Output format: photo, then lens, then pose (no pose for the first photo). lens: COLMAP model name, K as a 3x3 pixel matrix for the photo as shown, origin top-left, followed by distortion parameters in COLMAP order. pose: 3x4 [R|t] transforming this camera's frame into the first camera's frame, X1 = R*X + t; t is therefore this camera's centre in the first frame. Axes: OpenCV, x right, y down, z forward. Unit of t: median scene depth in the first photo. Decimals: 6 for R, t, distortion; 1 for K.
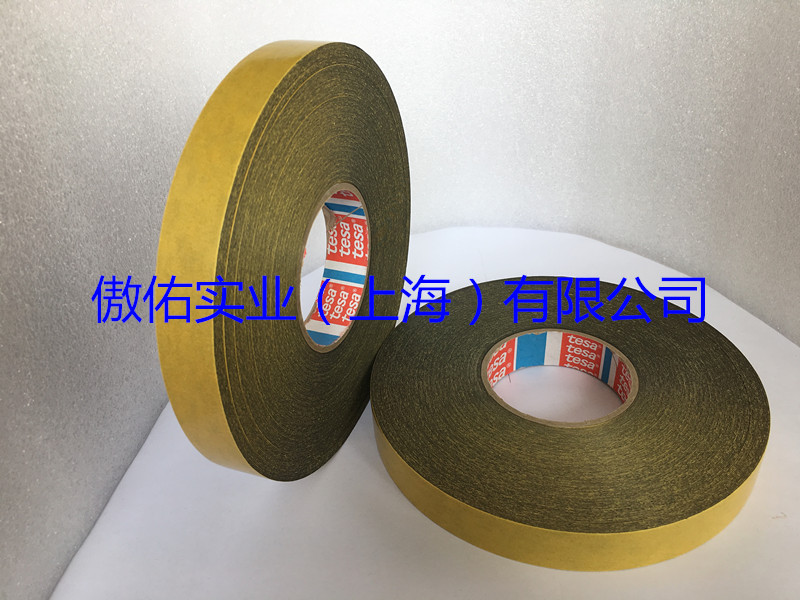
lens RADIAL K [[690.6, 0, 402.0], [0, 690.6, 290.6], [0, 0, 1]] dist [0.075139, -0.139231]
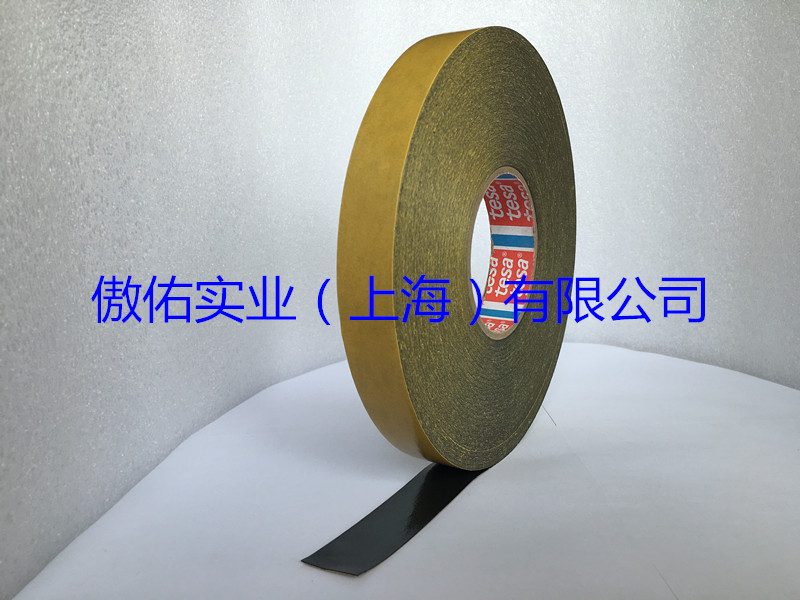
lens RADIAL K [[693.5, 0, 400.3], [0, 693.5, 289.2], [0, 0, 1]] dist [0.066771, -0.131915]
pose [[0.999300, 0.034485, 0.014477, -0.069927], [-0.025967, 0.918306, -0.395020, 0.310725], [-0.026917, 0.394367, 0.918559, 0.055444]]
